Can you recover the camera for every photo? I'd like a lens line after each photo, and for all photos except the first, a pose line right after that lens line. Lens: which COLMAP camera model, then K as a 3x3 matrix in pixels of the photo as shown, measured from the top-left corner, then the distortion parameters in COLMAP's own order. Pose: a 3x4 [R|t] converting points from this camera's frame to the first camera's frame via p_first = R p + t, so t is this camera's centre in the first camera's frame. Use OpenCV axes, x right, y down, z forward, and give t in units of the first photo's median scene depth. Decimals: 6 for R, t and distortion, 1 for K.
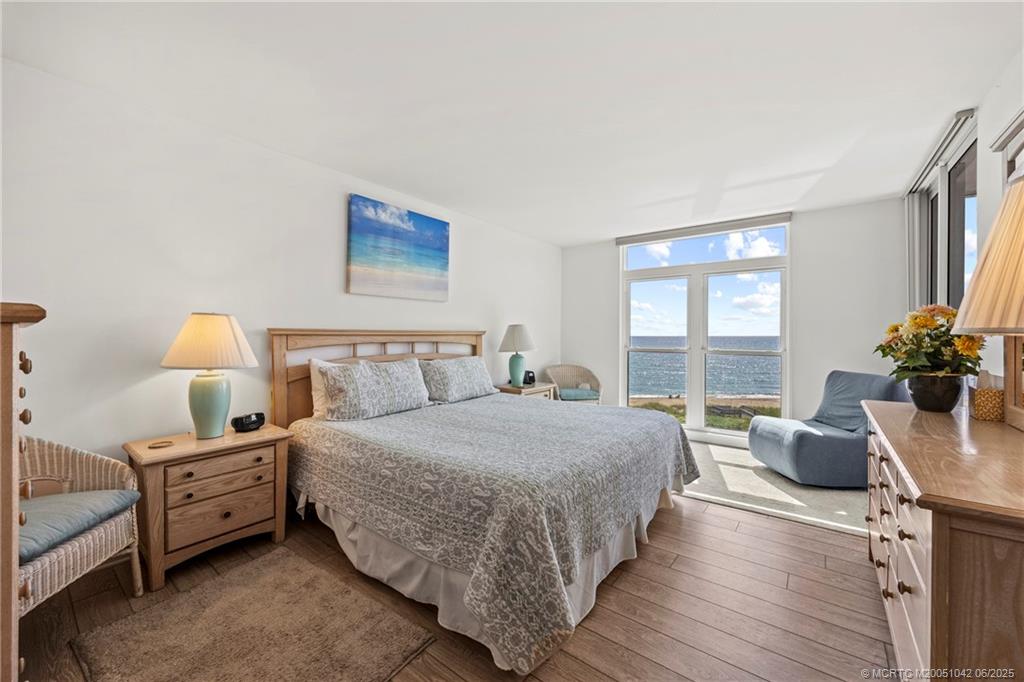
lens RADIAL K [[392.4, 0, 509.1], [0, 392.4, 335.8], [0, 0, 1]] dist [-0.002957, -0.000219]
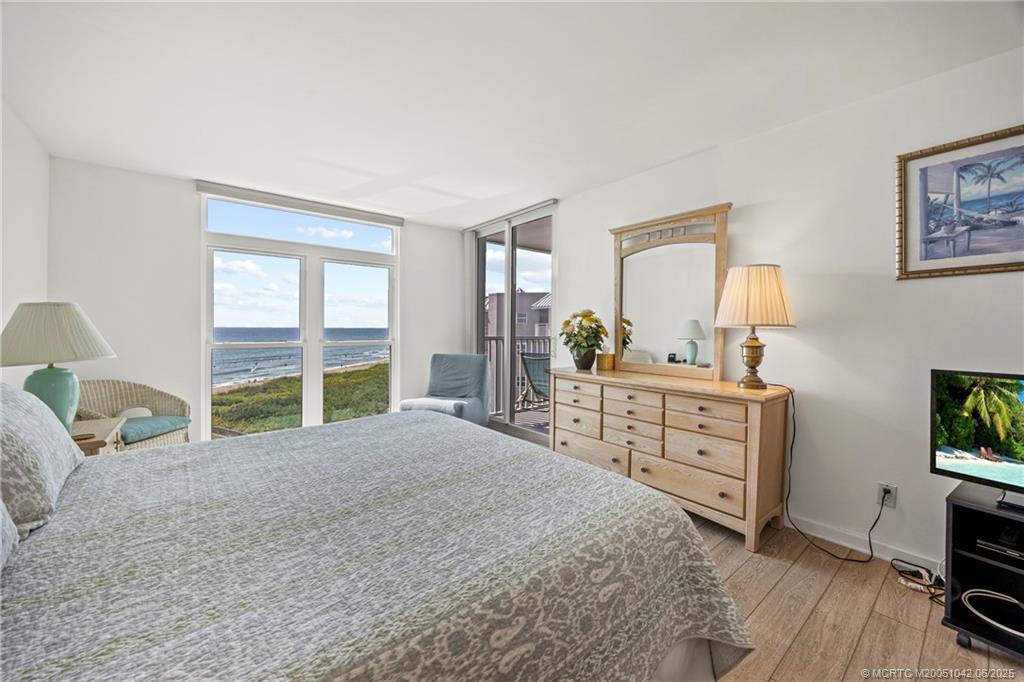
lens RADIAL K [[392.4, 0, 511.3], [0, 392.4, 339.6], [0, 0, 1]] dist [-0.002957, -0.000219]
pose [[0.223786, -0.031678, 0.974123, -0.308568], [0.000531, 0.999475, 0.032381, -0.000486], [-0.974638, -0.006729, 0.223685, 0.397205]]
